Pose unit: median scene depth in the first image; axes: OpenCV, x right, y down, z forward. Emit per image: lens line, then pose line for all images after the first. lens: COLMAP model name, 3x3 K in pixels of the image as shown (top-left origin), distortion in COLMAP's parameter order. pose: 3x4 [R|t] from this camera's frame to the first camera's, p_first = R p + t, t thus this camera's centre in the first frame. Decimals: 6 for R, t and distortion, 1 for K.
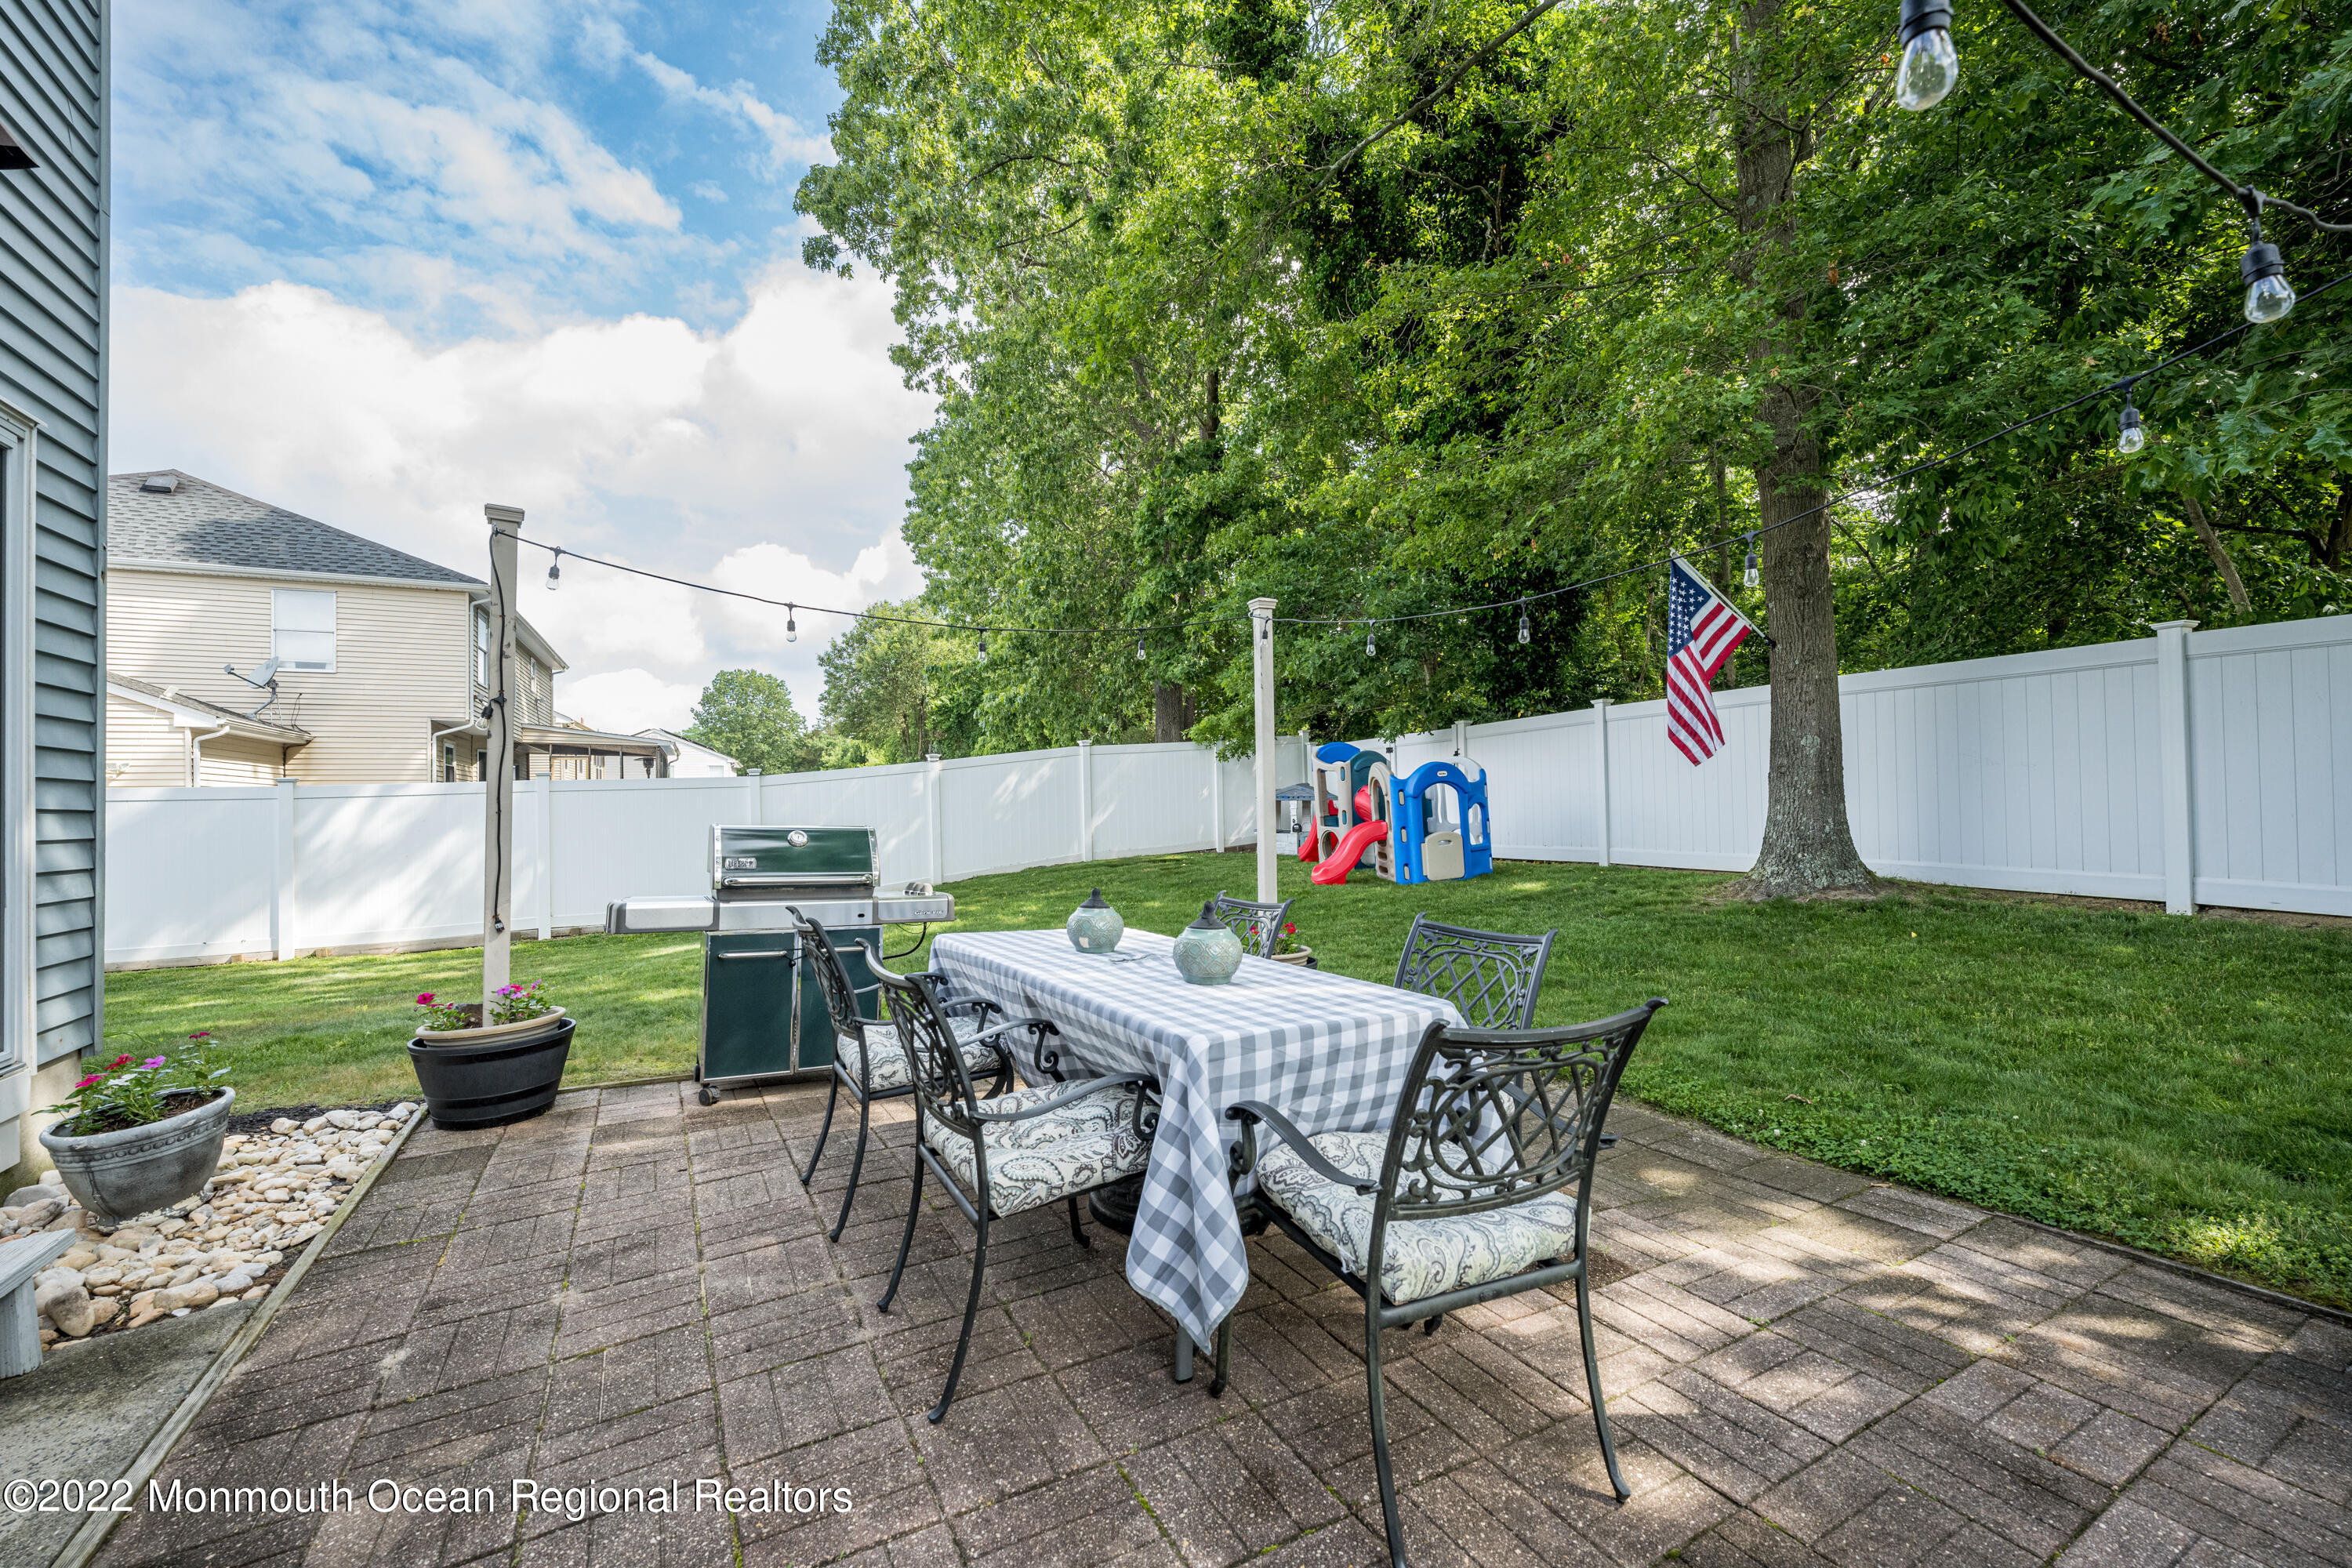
lens RADIAL K [[922.5, 0, 1171.7], [0, 922.5, 782.3], [0, 0, 1]] dist [-0.000468, 0.000122]
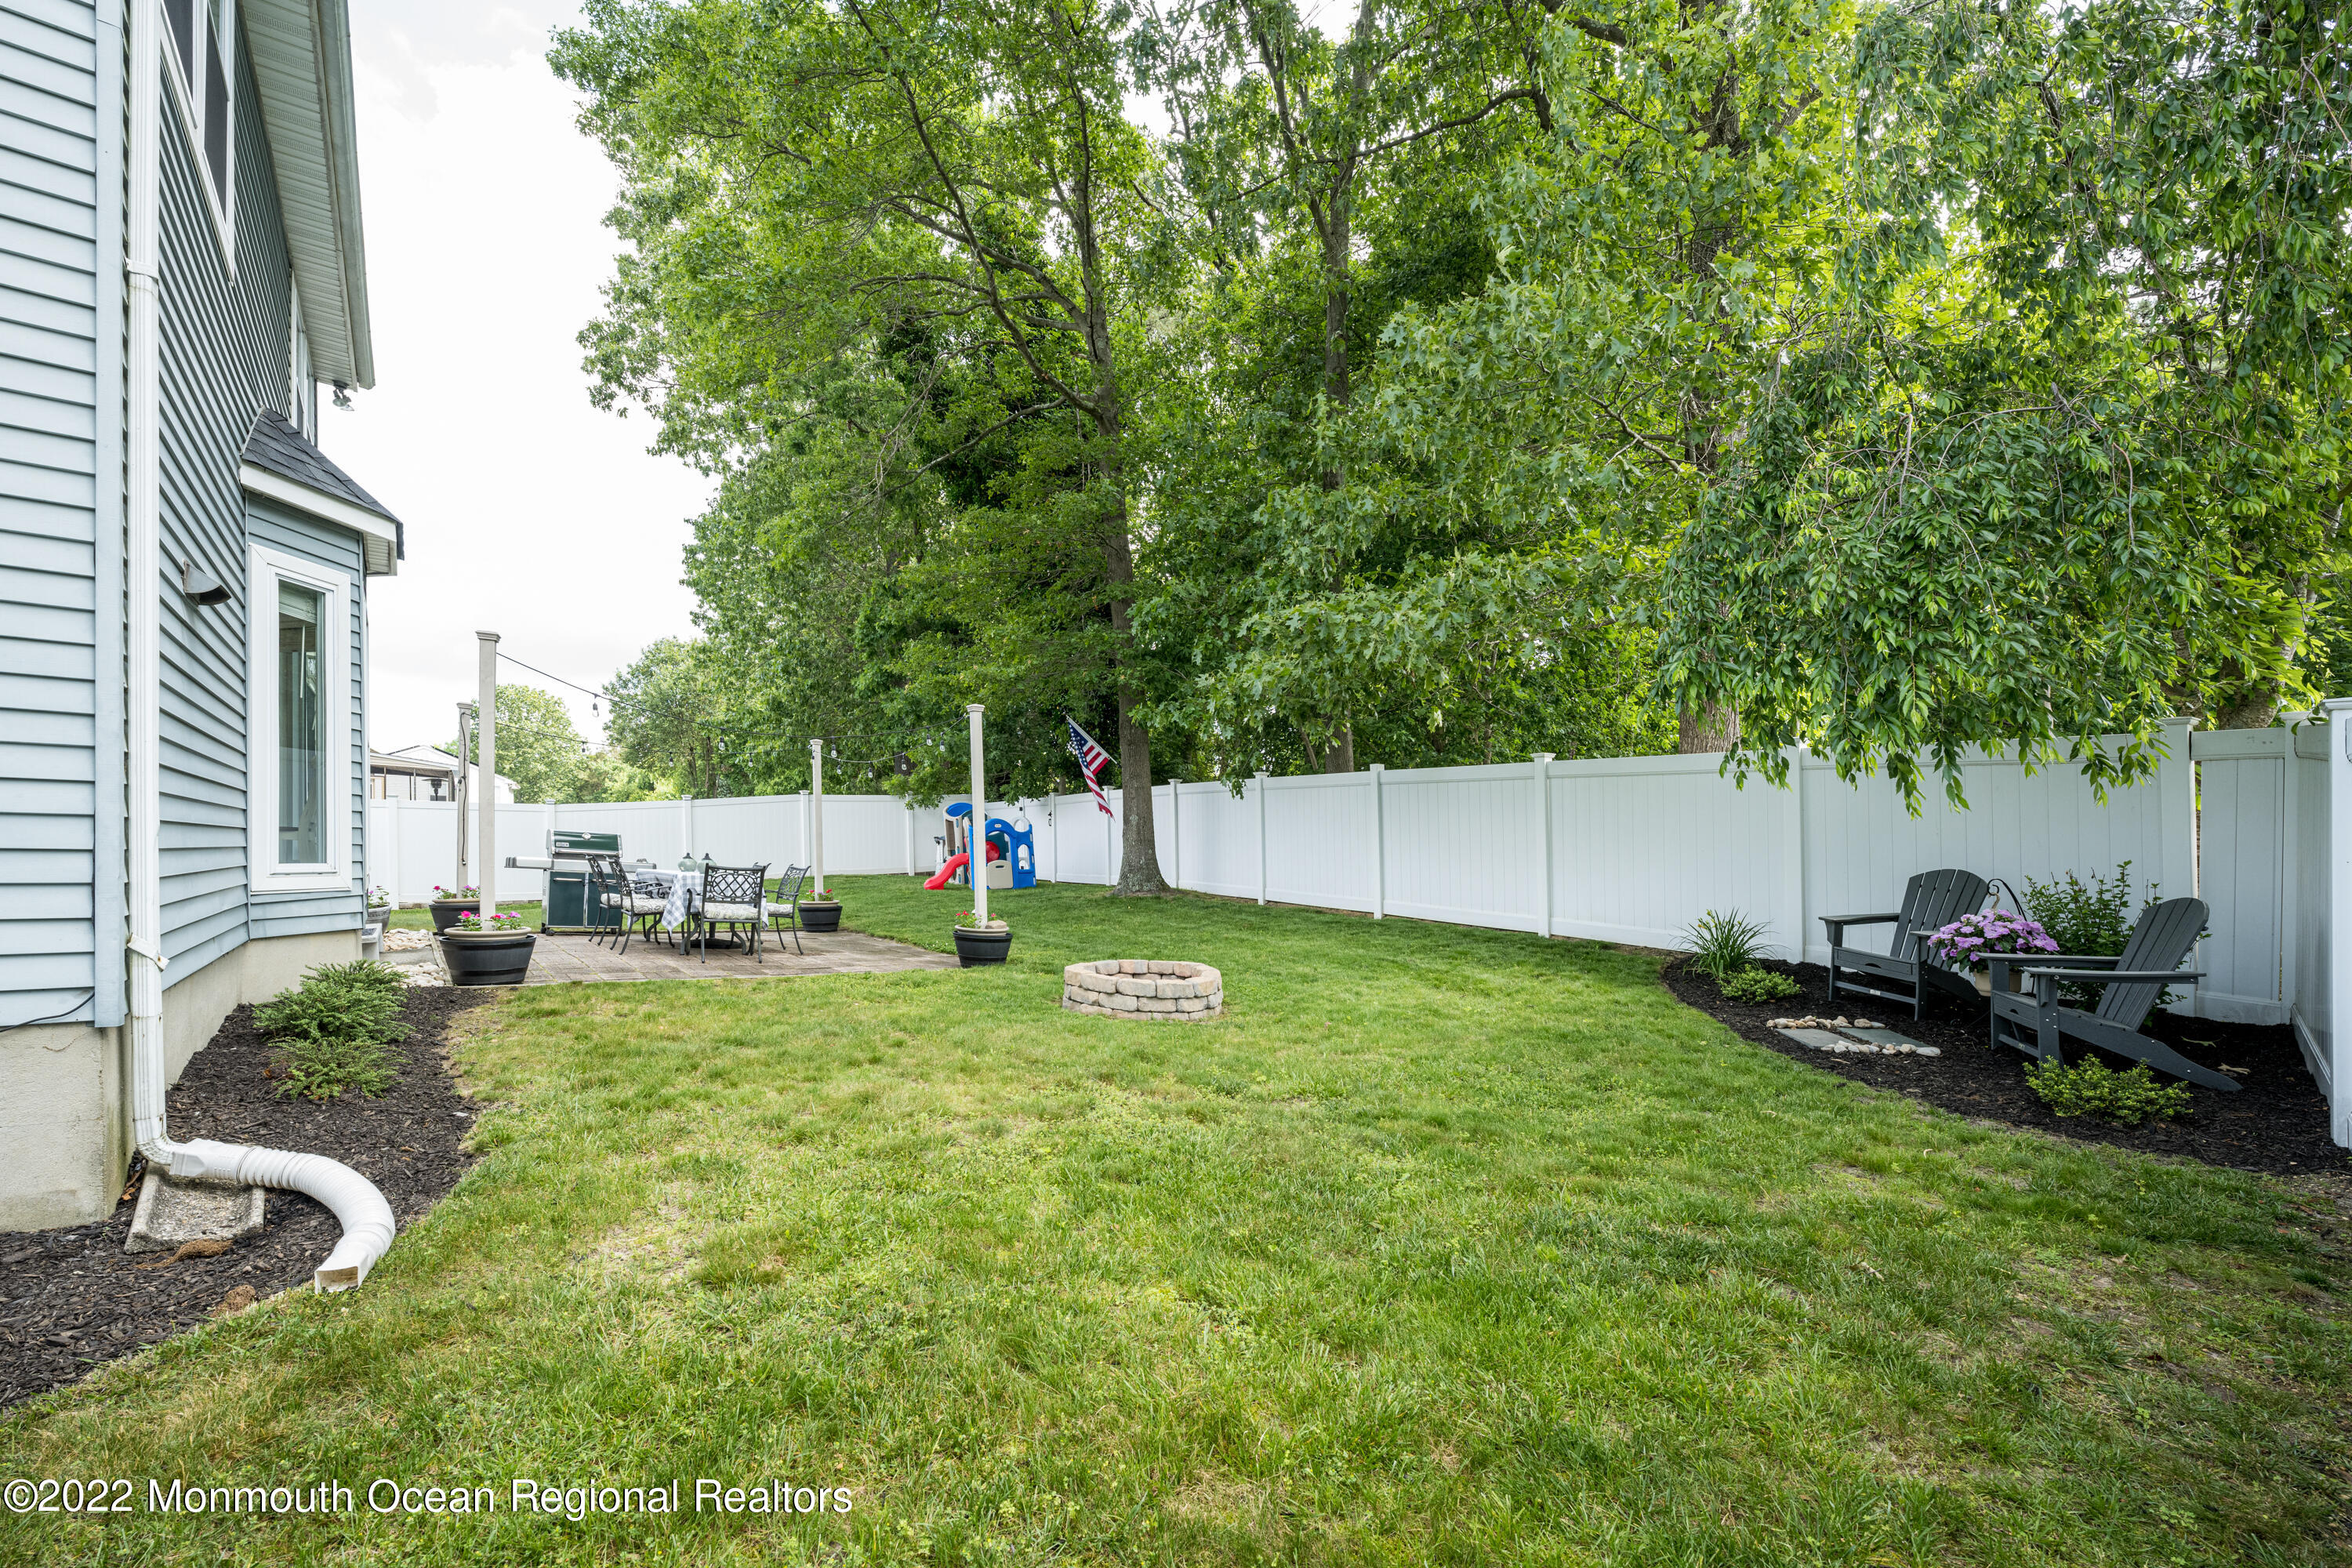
lens RADIAL K [[922.5, 0, 1149.3], [0, 922.5, 907.7], [0, 0, 1]] dist [-0.000468, 0.000122]
pose [[0.985023, 0.034426, 0.168949, 0.175488], [-0.048592, 0.995574, 0.080442, -0.006071], [-0.165432, -0.087447, 0.982337, -0.444269]]
